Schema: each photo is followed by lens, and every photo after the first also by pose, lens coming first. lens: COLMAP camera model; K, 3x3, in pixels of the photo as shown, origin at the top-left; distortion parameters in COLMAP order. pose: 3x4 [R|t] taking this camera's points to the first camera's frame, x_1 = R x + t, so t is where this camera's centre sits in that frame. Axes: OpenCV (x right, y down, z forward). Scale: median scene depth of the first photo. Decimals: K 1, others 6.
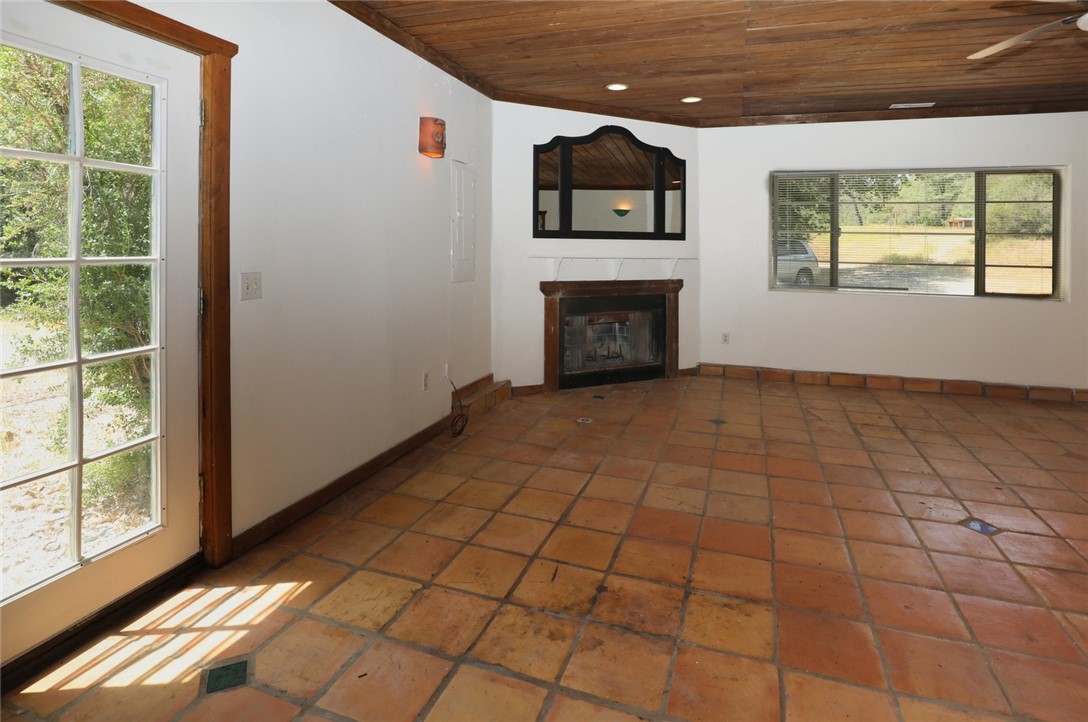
lens RADIAL K [[561.6, 0, 543.7], [0, 561.6, 273.4], [0, 0, 1]] dist [-0.018784, 0.000772]
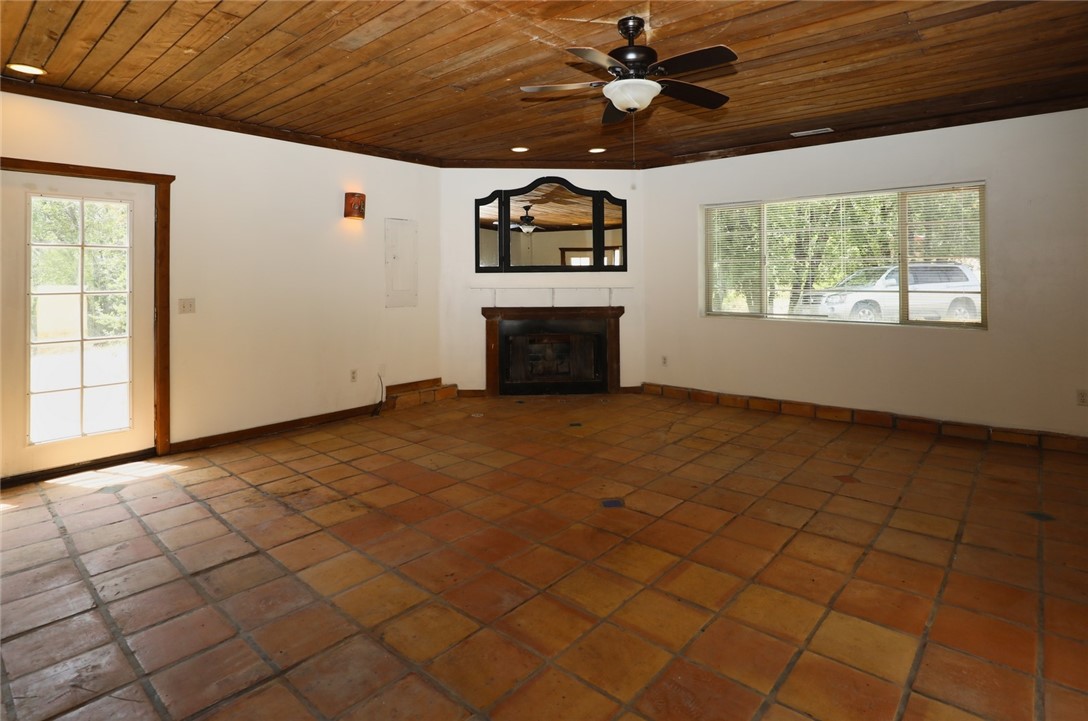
lens RADIAL K [[563.4, 0, 543.4], [0, 563.4, 305.7], [0, 0, 1]] dist [-0.021609, -0.000048]
pose [[0.926127, 0.000559, -0.377210, 0.588763], [0.000046, 0.999999, 0.001596, 0.008259], [0.377211, -0.001495, 0.926126, -0.113430]]
